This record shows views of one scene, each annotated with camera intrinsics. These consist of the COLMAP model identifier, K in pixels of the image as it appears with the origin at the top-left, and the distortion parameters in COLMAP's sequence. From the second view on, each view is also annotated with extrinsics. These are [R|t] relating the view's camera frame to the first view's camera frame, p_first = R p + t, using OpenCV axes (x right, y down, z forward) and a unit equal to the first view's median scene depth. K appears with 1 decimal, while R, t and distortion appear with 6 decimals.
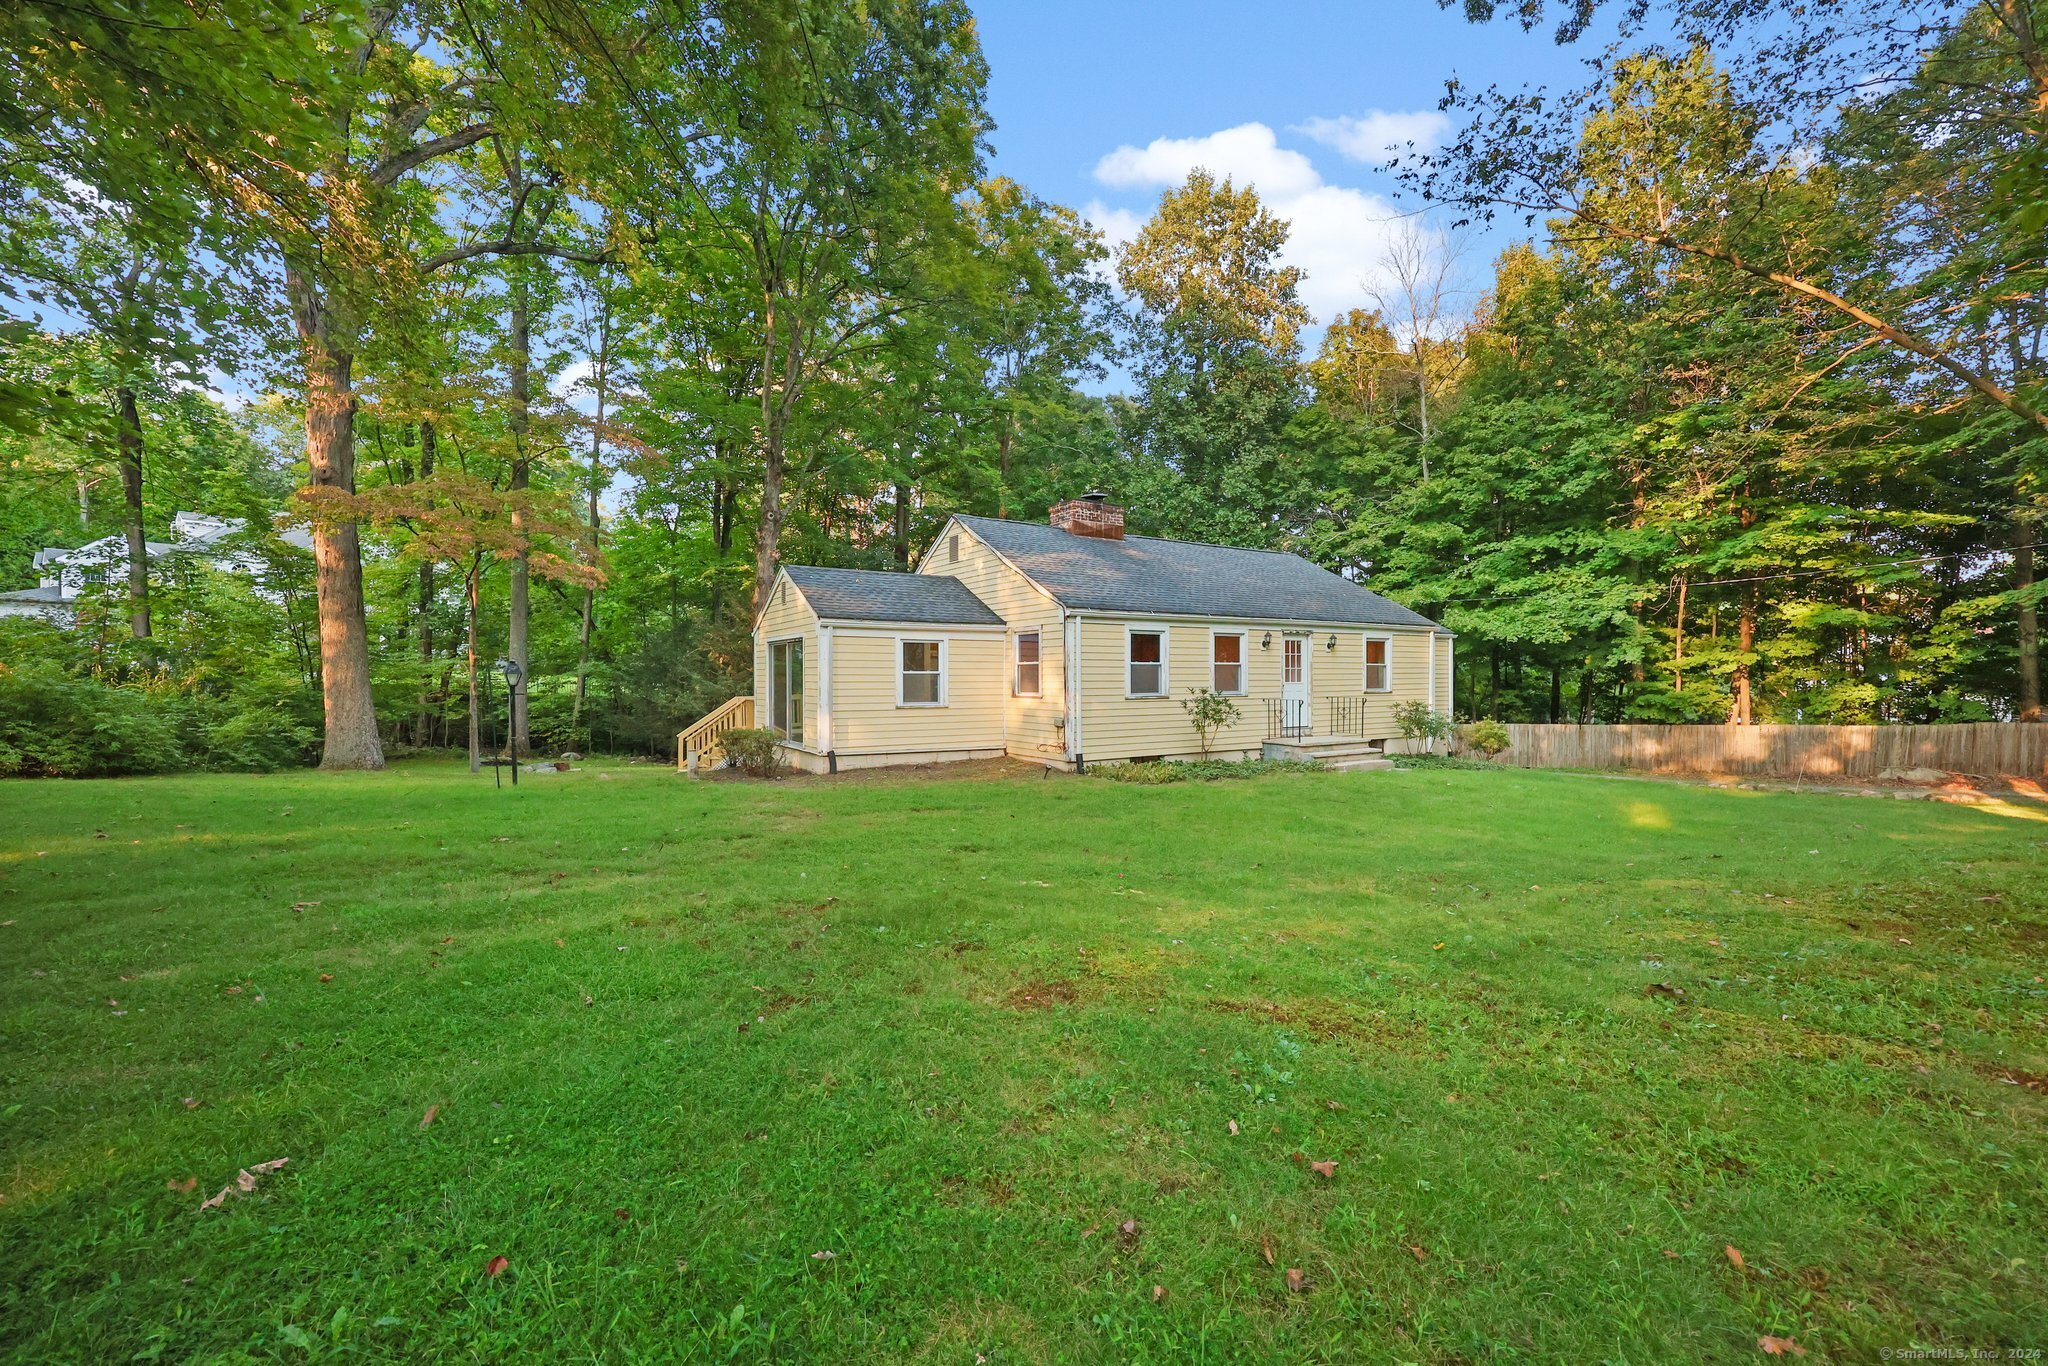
lens RADIAL K [[821.3, 0, 1018.7], [0, 821.3, 681.3], [0, 0, 1]] dist [-0.000644, -0.000058]
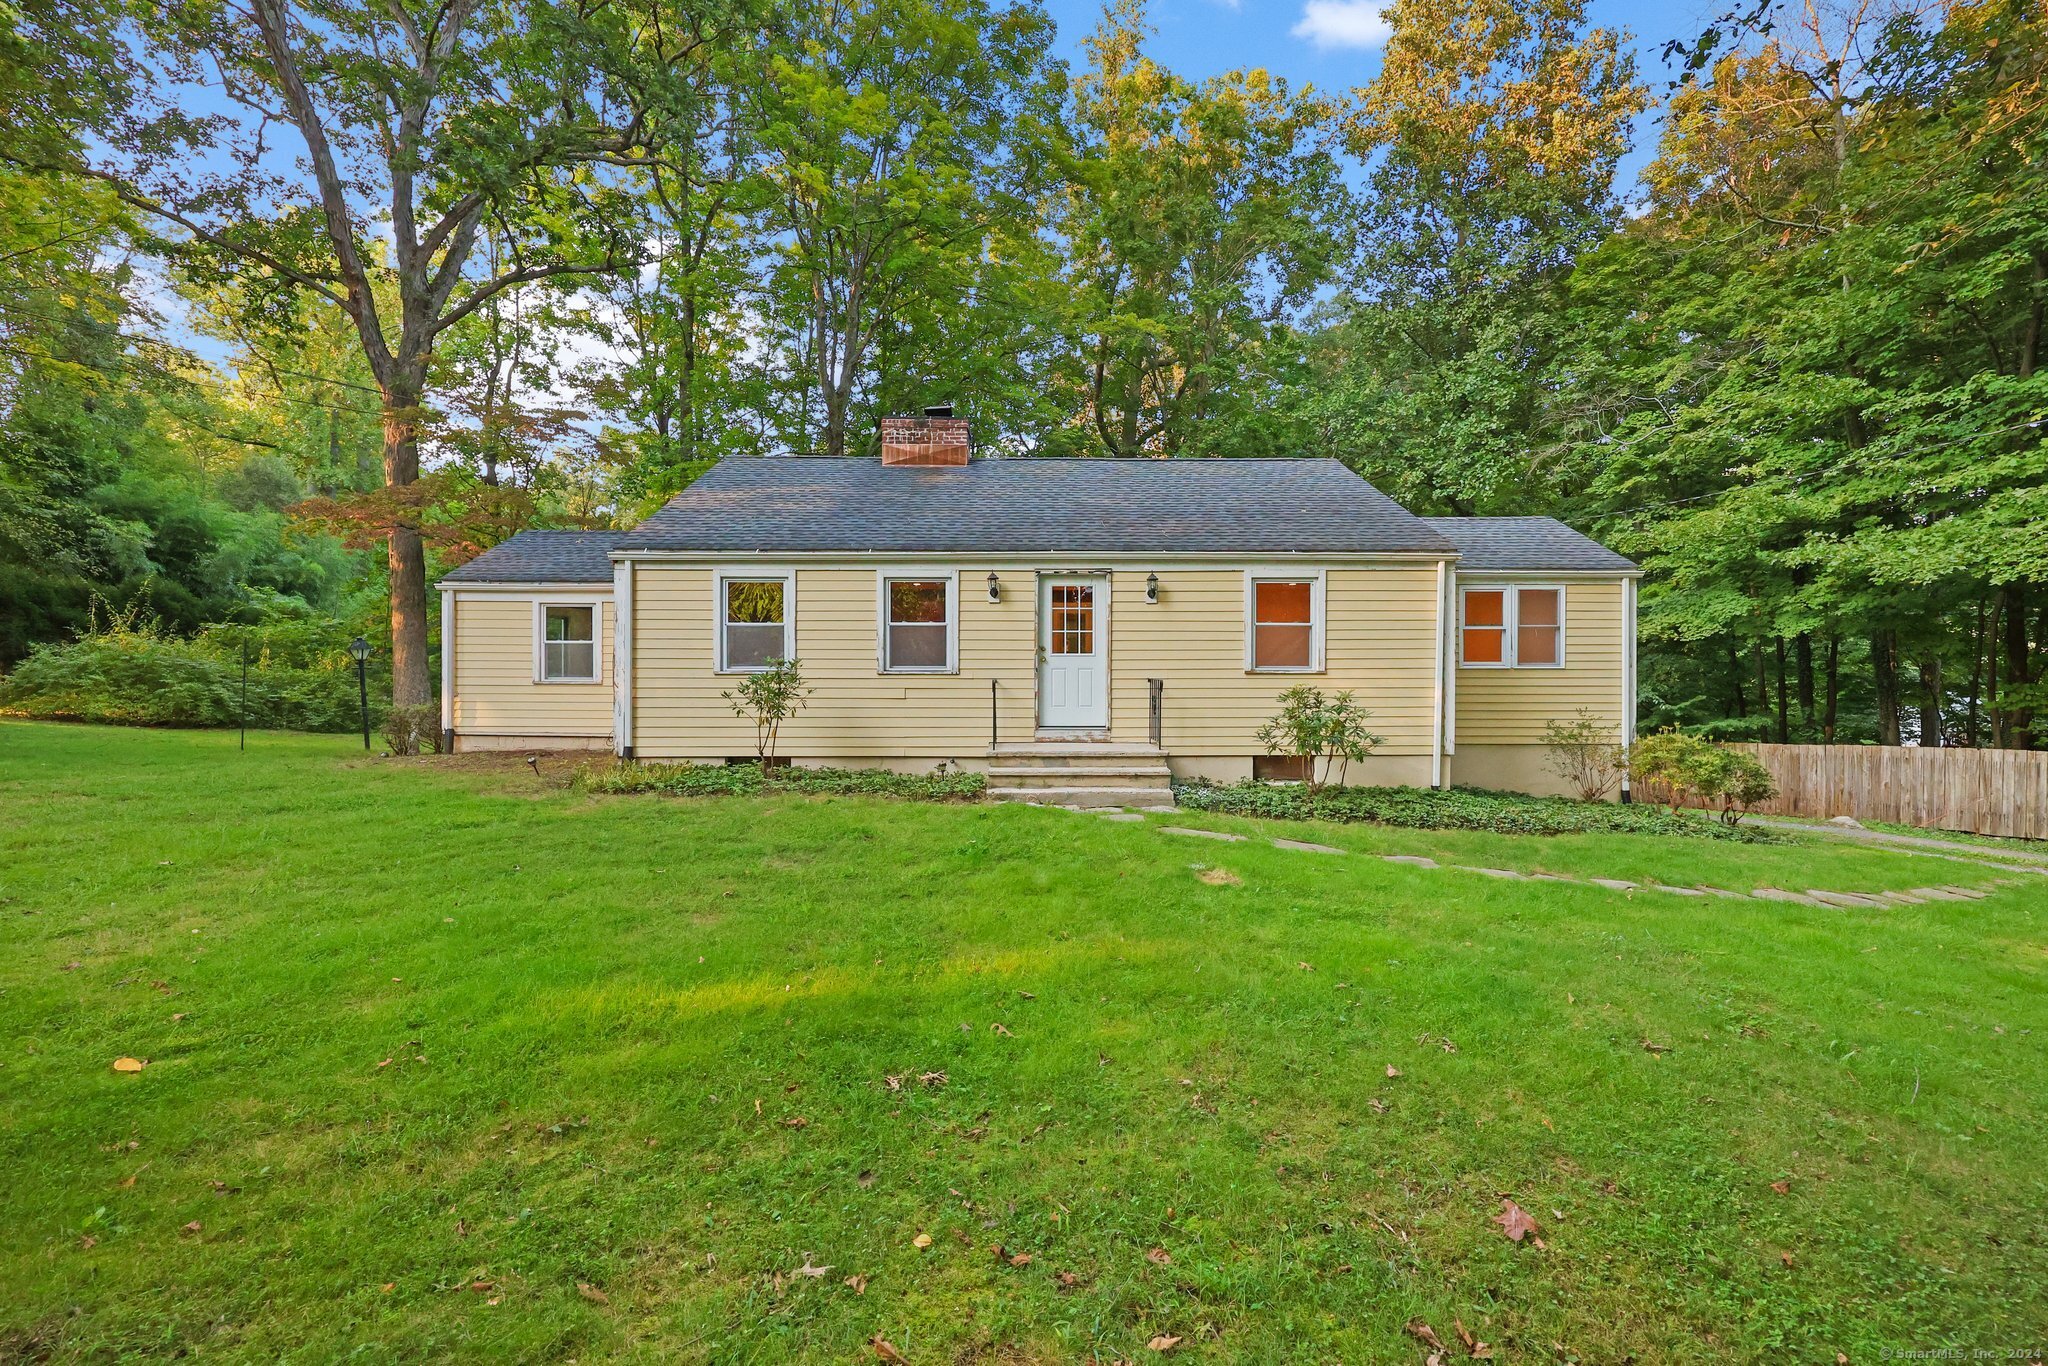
lens RADIAL K [[821.3, 0, 1018.7], [0, 821.3, 681.3], [0, 0, 1]] dist [-0.000644, -0.000058]
pose [[0.856461, 0.011031, -0.516095, 0.665166], [-0.007289, 0.999930, 0.009277, 0.017527], [0.516161, -0.004184, 0.856481, 0.483748]]
